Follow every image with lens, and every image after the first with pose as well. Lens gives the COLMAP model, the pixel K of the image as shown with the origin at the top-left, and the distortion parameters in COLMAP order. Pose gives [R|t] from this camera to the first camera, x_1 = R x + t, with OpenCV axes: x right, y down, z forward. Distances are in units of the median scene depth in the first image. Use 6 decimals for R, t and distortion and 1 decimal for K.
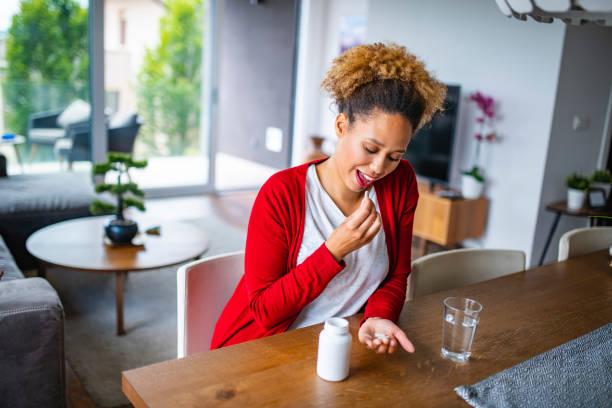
lens RADIAL K [[592.5, 0, 309.8], [0, 592.5, 207.7], [0, 0, 1]] dist [-0.018574, 0.000000]
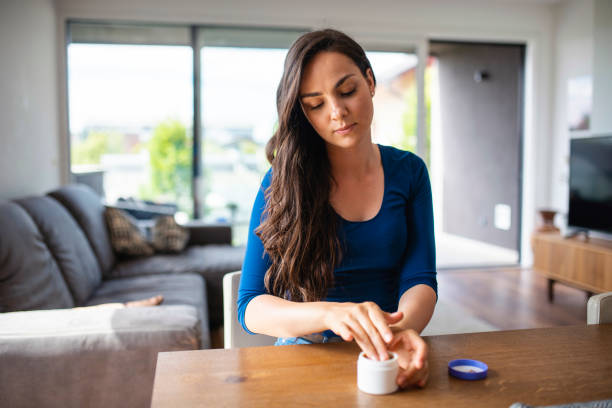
lens RADIAL K [[592.5, 0, 308.4], [0, 592.5, 200.6], [0, 0, 1]] dist [-0.018574, 0.000000]
pose [[0.906133, -0.036618, -0.421405, 0.214385], [-0.039262, 0.984664, -0.169984, 0.115828], [0.421167, 0.170573, 0.890799, 0.123018]]
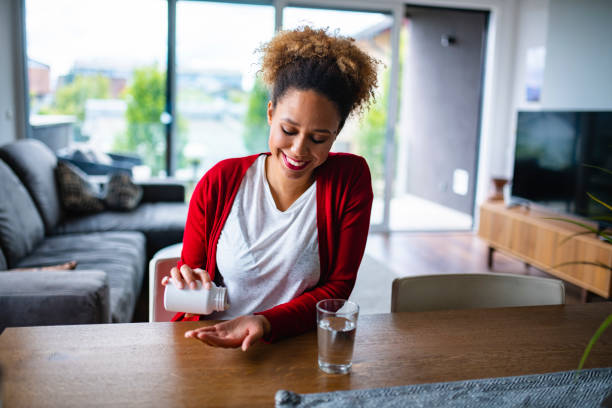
lens RADIAL K [[592.5, 0, 307.9], [0, 592.5, 203.9], [0, 0, 1]] dist [-0.018574, 0.000000]
pose [[0.914274, 0.030549, -0.403942, 0.383424], [-0.070864, 0.993838, -0.085232, 0.067601], [0.398849, 0.106550, 0.910805, 0.141389]]
